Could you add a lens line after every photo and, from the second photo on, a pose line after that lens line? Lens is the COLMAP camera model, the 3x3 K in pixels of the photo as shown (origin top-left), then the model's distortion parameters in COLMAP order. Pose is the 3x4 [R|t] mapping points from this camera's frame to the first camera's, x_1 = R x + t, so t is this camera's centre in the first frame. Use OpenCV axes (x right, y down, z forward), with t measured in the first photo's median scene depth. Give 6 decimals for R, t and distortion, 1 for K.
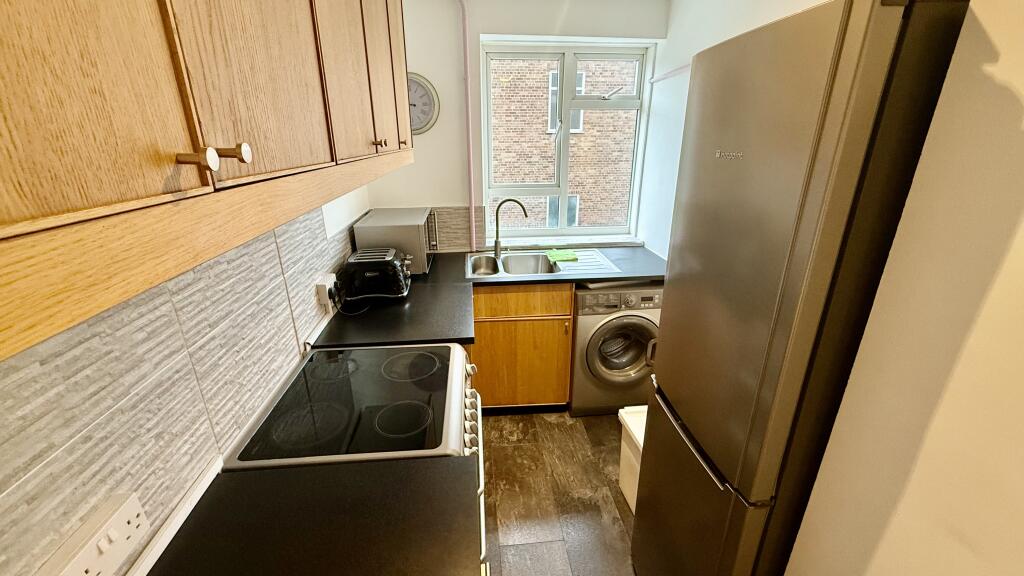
lens RADIAL K [[413.7, 0, 508.6], [0, 413.7, 289.8], [0, 0, 1]] dist [-0.000998, 0.000055]
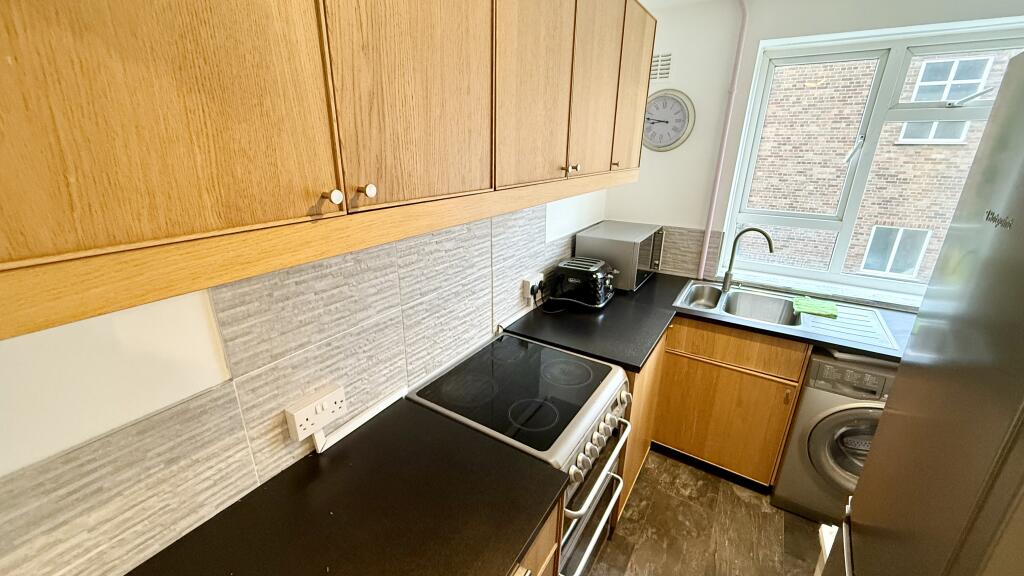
lens RADIAL K [[416.8, 0, 512.0], [0, 416.8, 288.0], [0, 0, 1]] dist [-0.001826, -0.000024]
pose [[0.780796, 0.217609, -0.585665, 0.192746], [-0.225882, 0.972297, 0.060123, -0.049883], [0.582524, 0.085347, 0.808320, 0.024763]]
